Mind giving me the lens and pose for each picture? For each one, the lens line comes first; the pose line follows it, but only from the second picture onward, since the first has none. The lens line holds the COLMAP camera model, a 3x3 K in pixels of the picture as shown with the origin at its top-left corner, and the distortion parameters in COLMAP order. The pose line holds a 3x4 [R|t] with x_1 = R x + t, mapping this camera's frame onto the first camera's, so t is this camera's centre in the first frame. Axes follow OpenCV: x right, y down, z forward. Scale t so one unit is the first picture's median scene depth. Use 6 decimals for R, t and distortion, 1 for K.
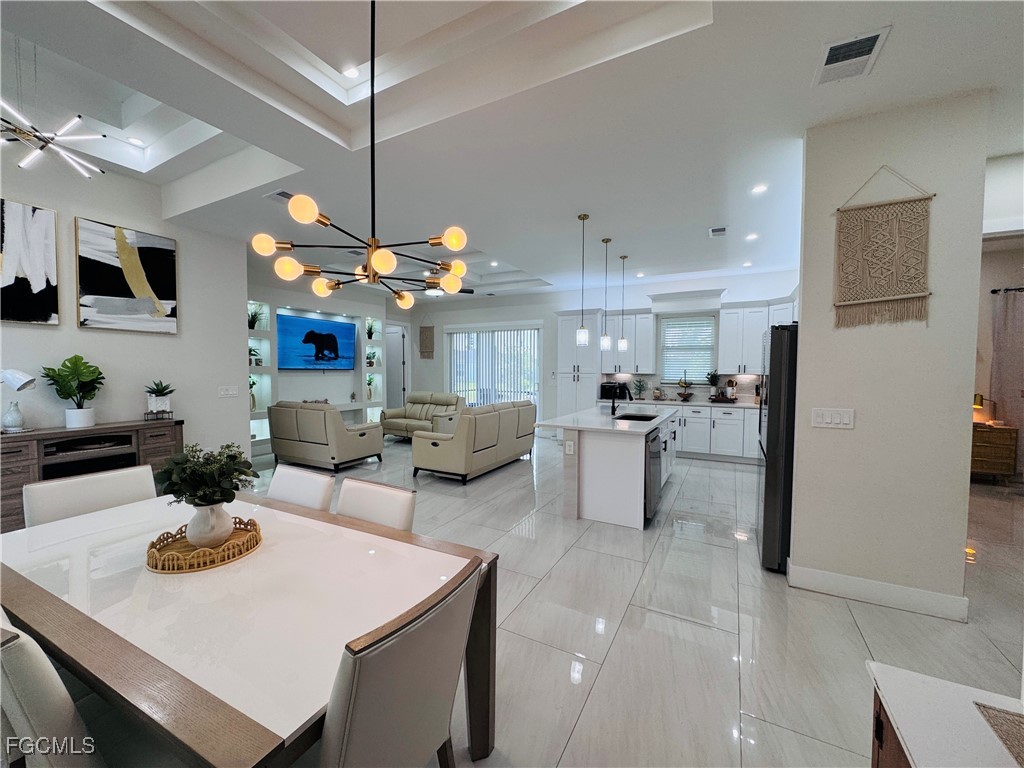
lens RADIAL K [[407.1, 0, 512.8], [0, 407.1, 385.1], [0, 0, 1]] dist [-0.003582, 0.000346]
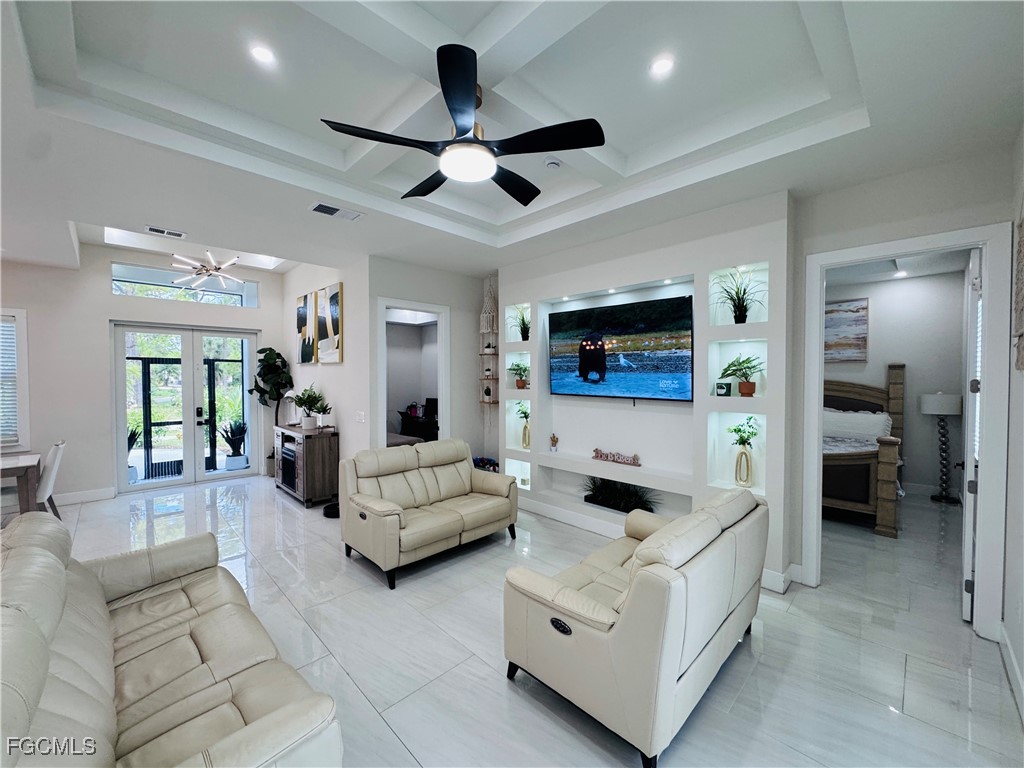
lens RADIAL K [[409.0, 0, 512.7], [0, 409.0, 385.2], [0, 0, 1]] dist [-0.003727, 0.000194]
pose [[-0.290233, 0.018674, -0.956774, 0.102459], [-0.040723, 0.998663, 0.031845, -0.079605], [0.956089, 0.048205, -0.289084, 1.222451]]
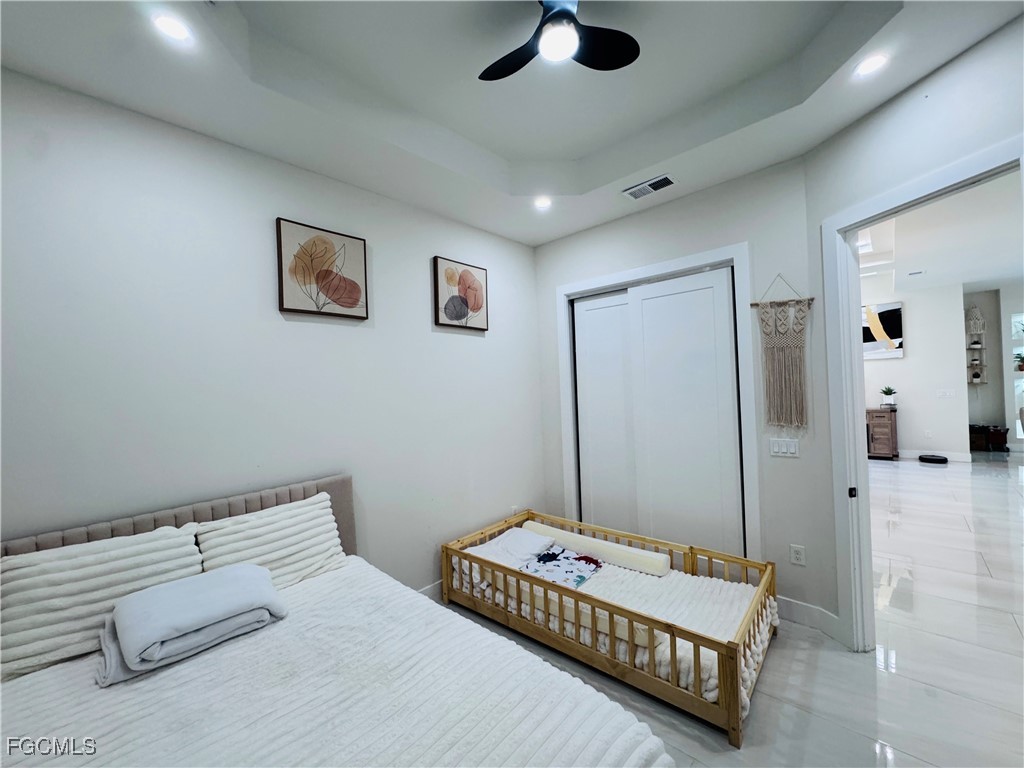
lens RADIAL K [[409.0, 0, 512.7], [0, 409.0, 385.2], [0, 0, 1]] dist [-0.003727, 0.000194]
pose [[-0.249658, 0.006896, -0.968310, 0.790889], [0.003039, 0.999975, 0.006338, -0.020202], [0.968329, -0.001360, -0.249673, -0.083545]]
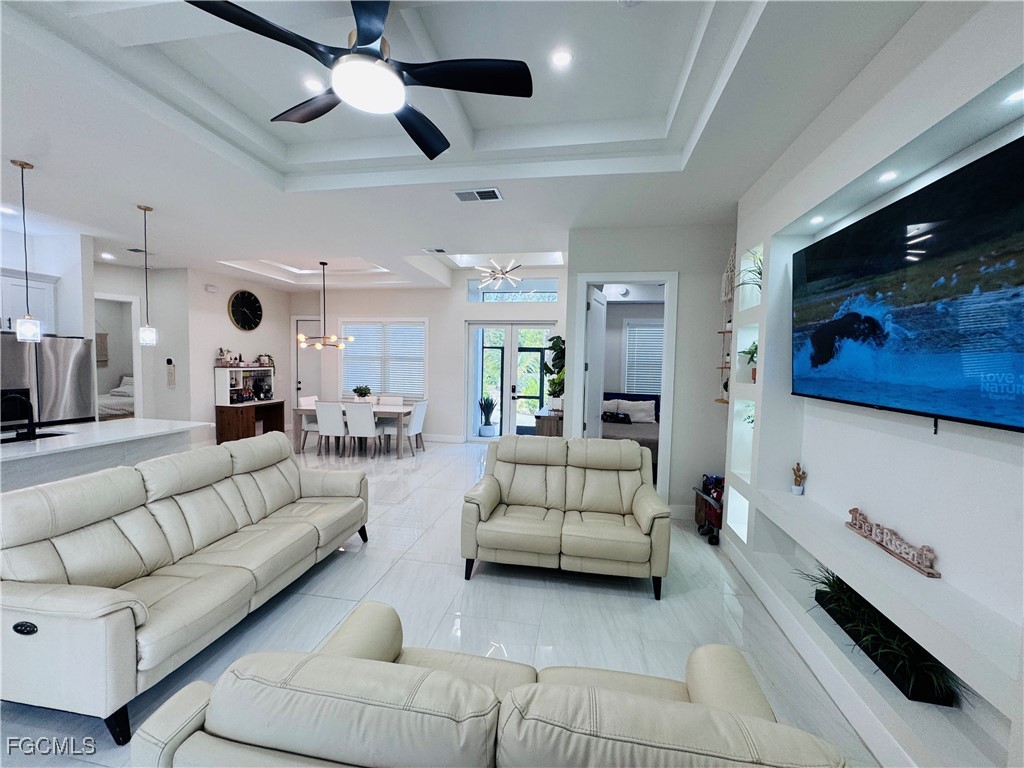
lens RADIAL K [[406.8, 0, 513.0], [0, 406.8, 385.2], [0, 0, 1]] dist [-0.003065, -0.000160]
pose [[-0.948840, -0.007258, -0.315675, -0.214887], [-0.038761, 0.994852, 0.093632, -0.080403], [0.313371, 0.101077, -0.944236, 1.384336]]
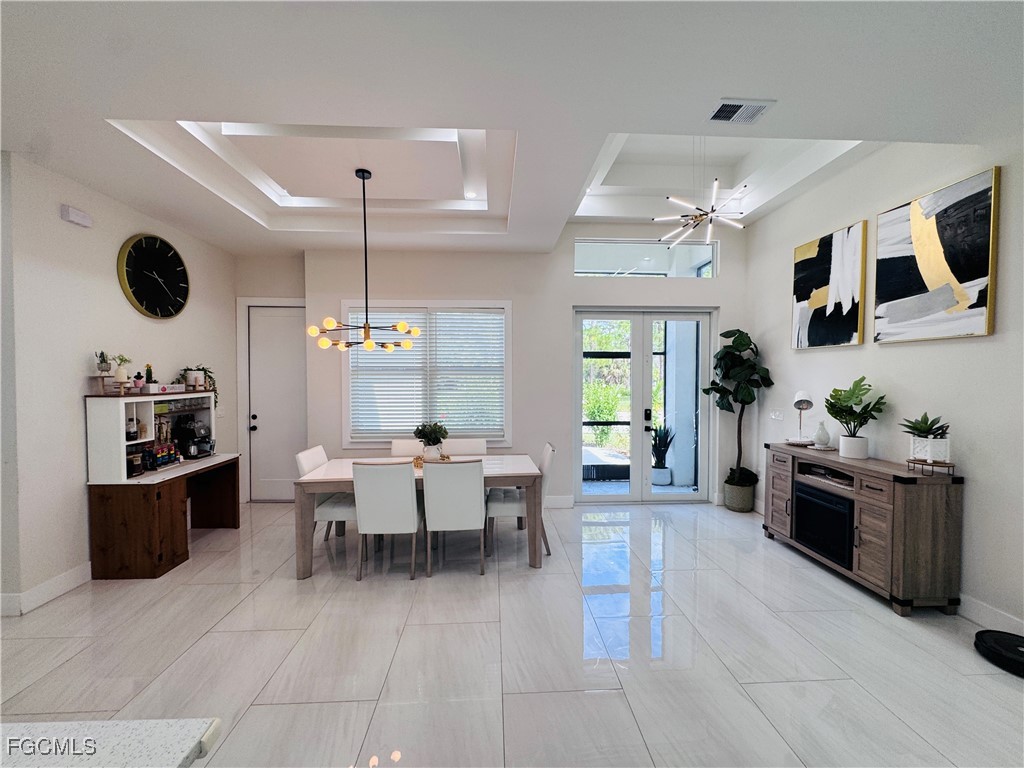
lens RADIAL K [[409.0, 0, 512.7], [0, 409.0, 385.2], [0, 0, 1]] dist [-0.003727, 0.000194]
pose [[-0.854490, 0.007000, -0.519421, 0.019398], [-0.025064, 0.998189, 0.054683, -0.047538], [0.518863, 0.059745, -0.852767, 0.769404]]
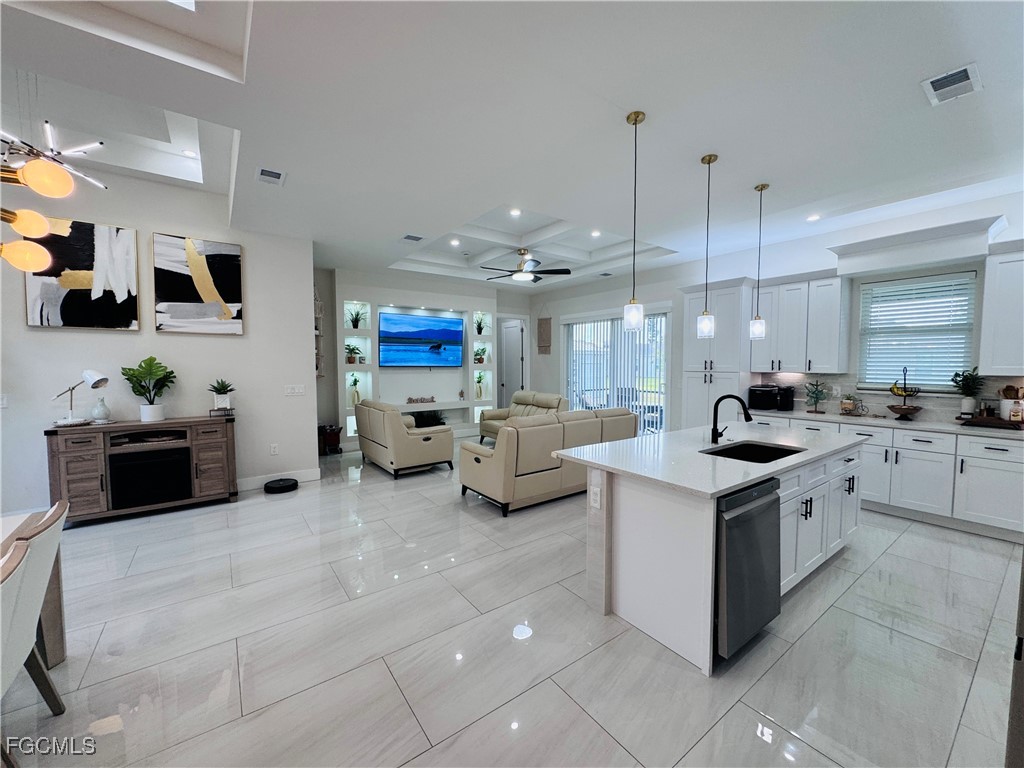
lens RADIAL K [[407.1, 0, 512.8], [0, 407.1, 385.1], [0, 0, 1]] dist [-0.003582, 0.000346]
pose [[0.902410, 0.018418, -0.430484, 0.174539], [-0.012756, 0.999790, 0.016035, -0.014686], [0.430689, -0.008979, 0.902456, 0.235588]]
